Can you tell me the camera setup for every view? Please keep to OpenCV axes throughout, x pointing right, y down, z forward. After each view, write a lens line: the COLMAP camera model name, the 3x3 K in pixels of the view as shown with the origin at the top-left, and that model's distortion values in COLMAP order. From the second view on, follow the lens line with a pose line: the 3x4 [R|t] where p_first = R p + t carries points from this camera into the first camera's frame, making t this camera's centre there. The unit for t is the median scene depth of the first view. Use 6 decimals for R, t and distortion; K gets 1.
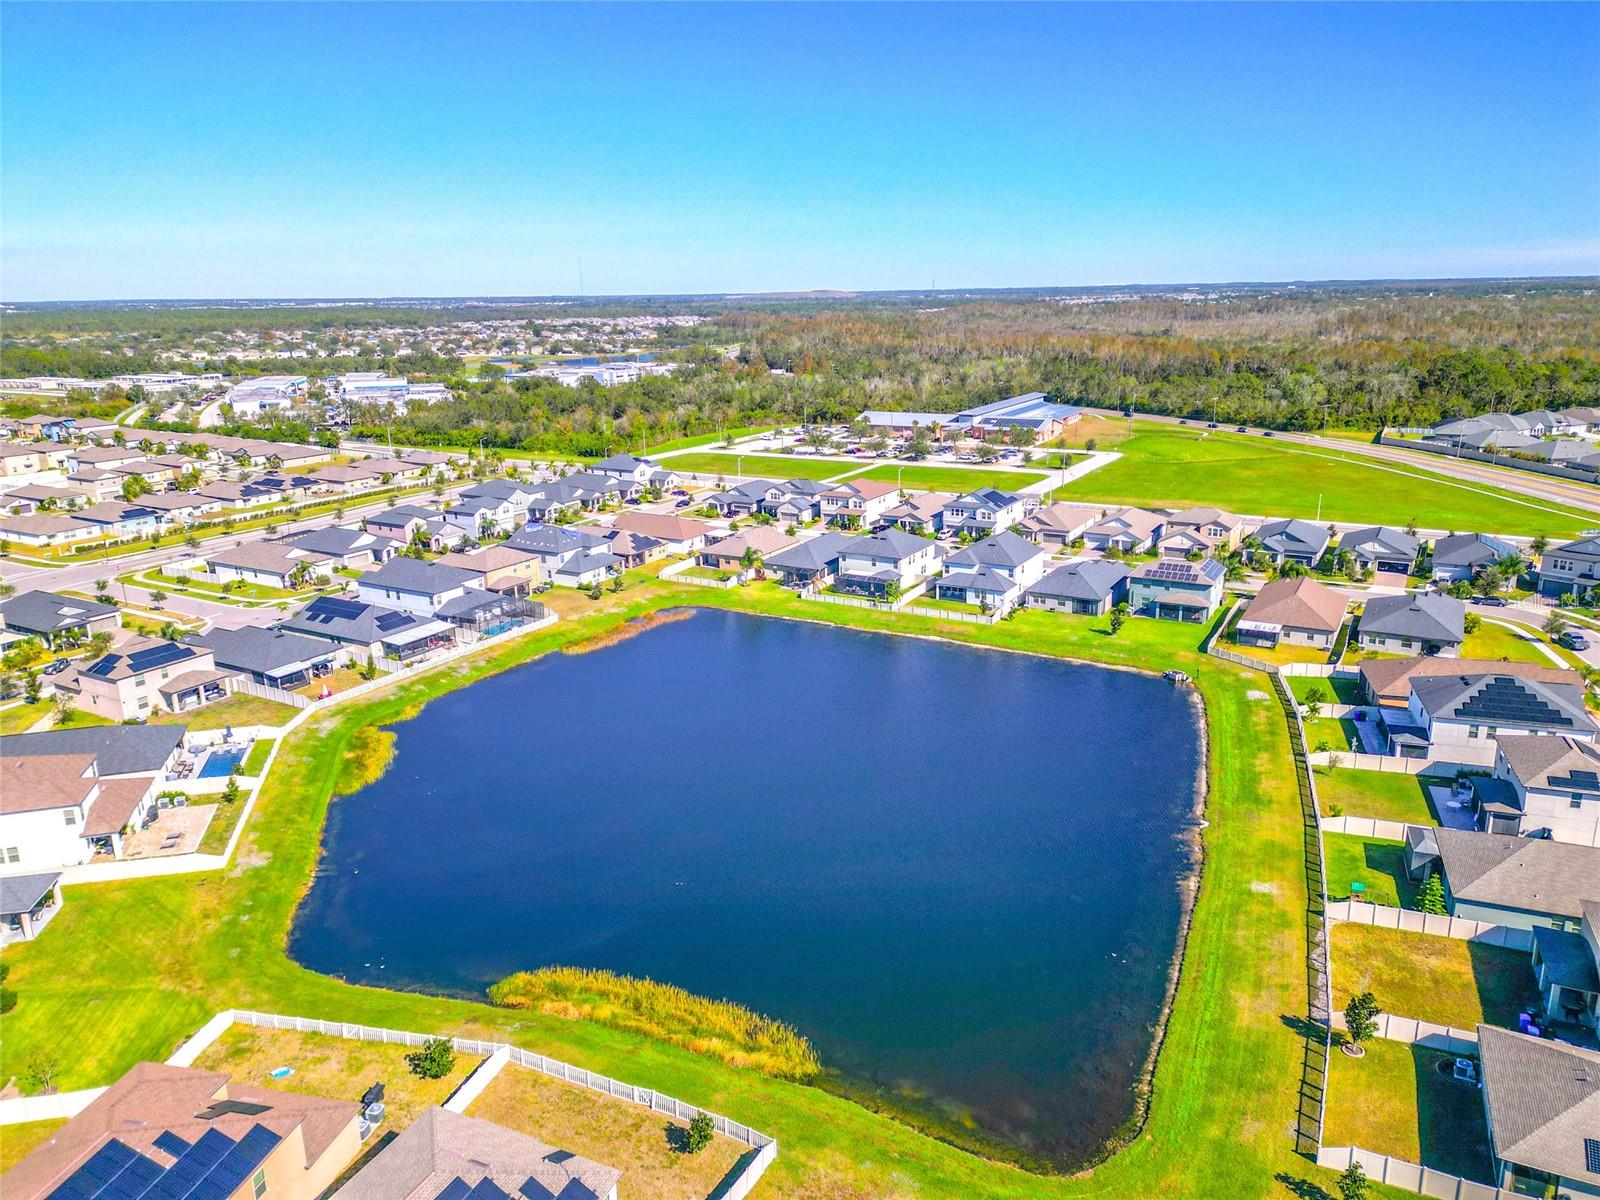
lens RADIAL K [[1120.9, 0, 807.0], [0, 1120.9, 593.2], [0, 0, 1]] dist [0.070427, -0.064750]
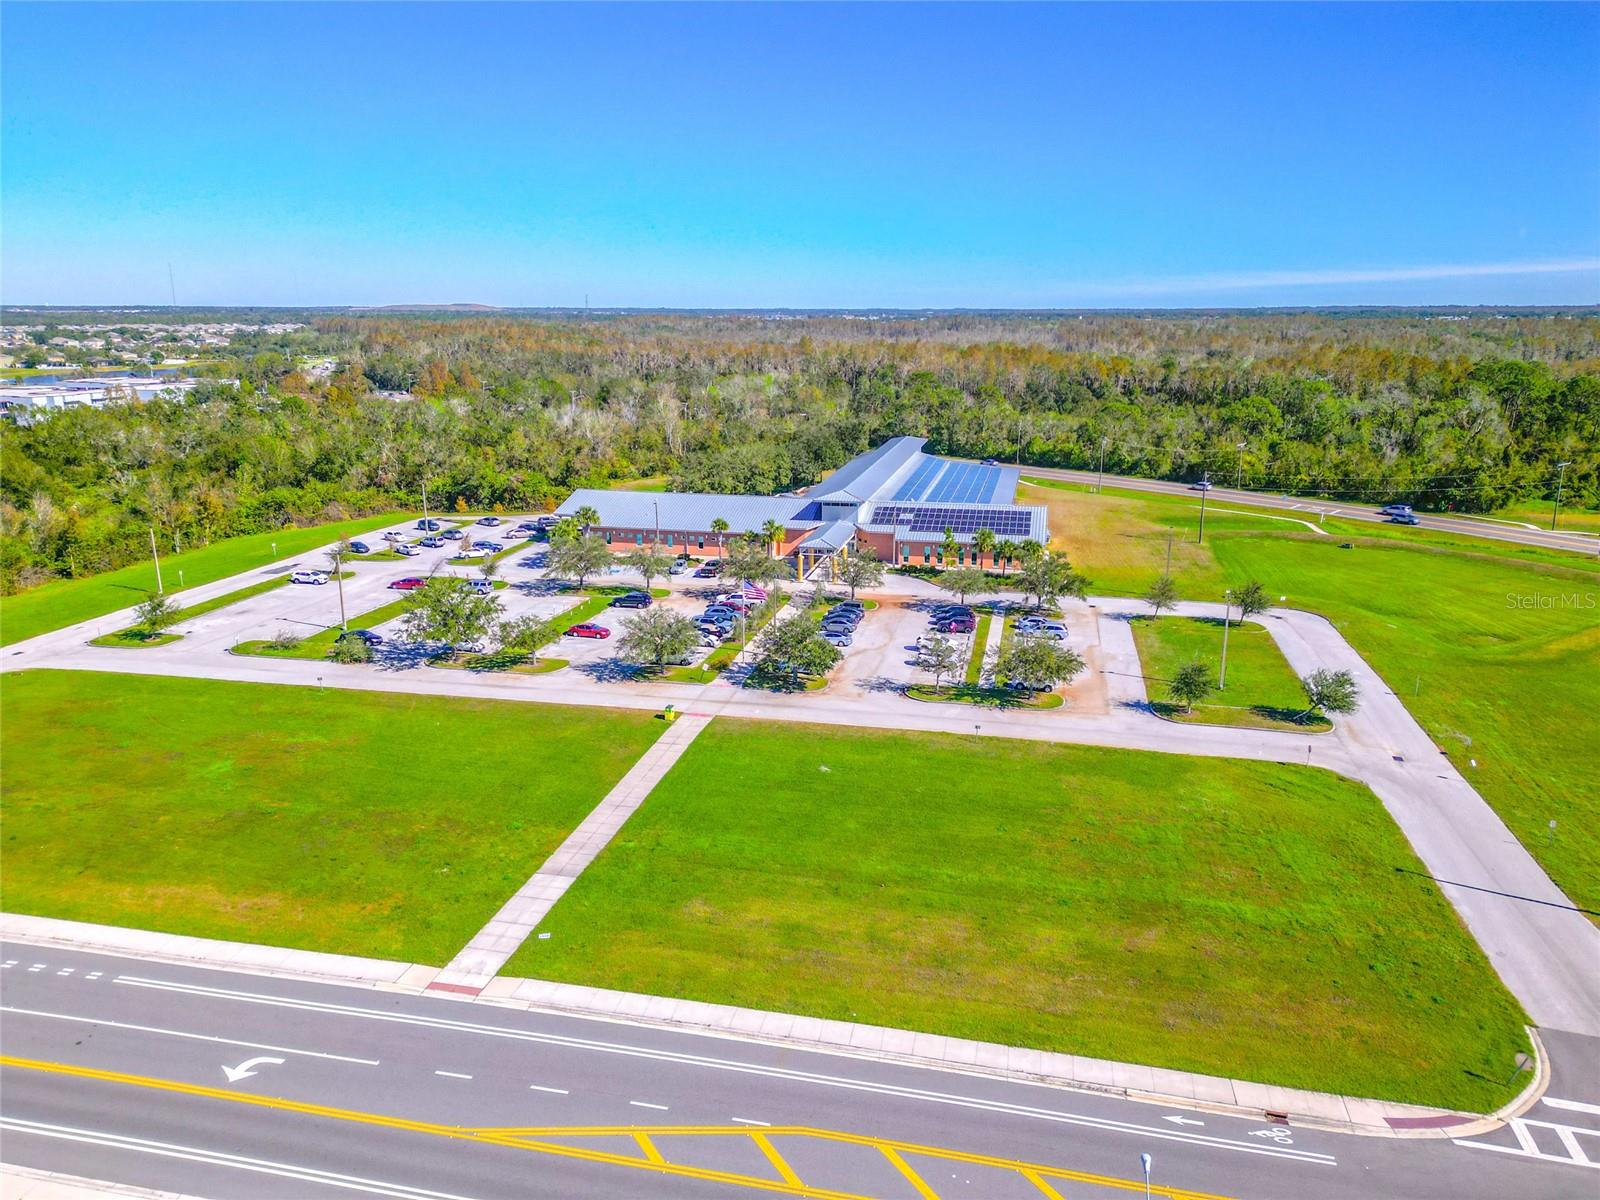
lens RADIAL K [[1120.9, 0, 807.0], [0, 1120.9, 593.2], [0, 0, 1]] dist [0.070427, -0.064750]
pose [[0.955532, -0.054454, 0.289815, 0.009830], [0.059826, 0.998162, -0.009701, -0.104415], [-0.288754, 0.026608, 0.957034, 0.527576]]
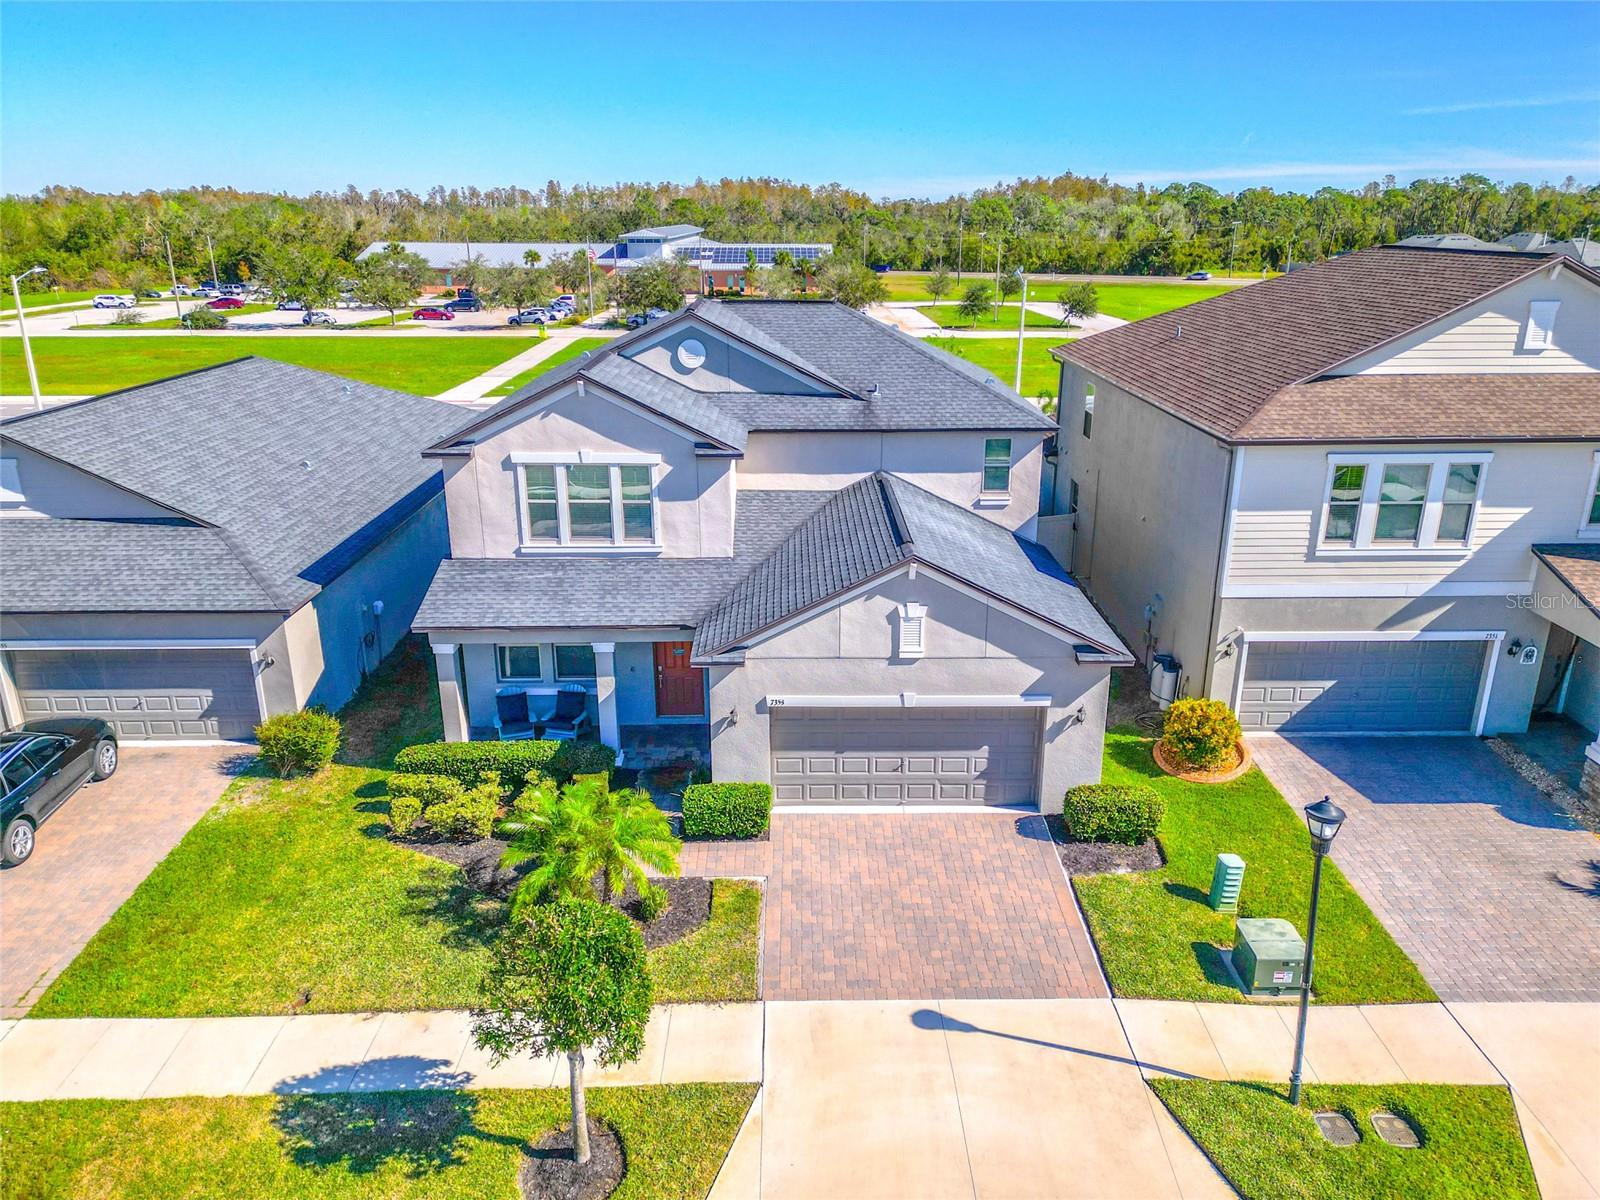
lens RADIAL K [[1120.9, 0, 807.0], [0, 1120.9, 593.2], [0, 0, 1]] dist [0.070427, -0.064750]
pose [[0.862761, -0.144294, 0.484586, -0.029980], [0.116607, 0.989361, 0.086991, -0.046095], [-0.491982, -0.018546, 0.870408, 0.501280]]
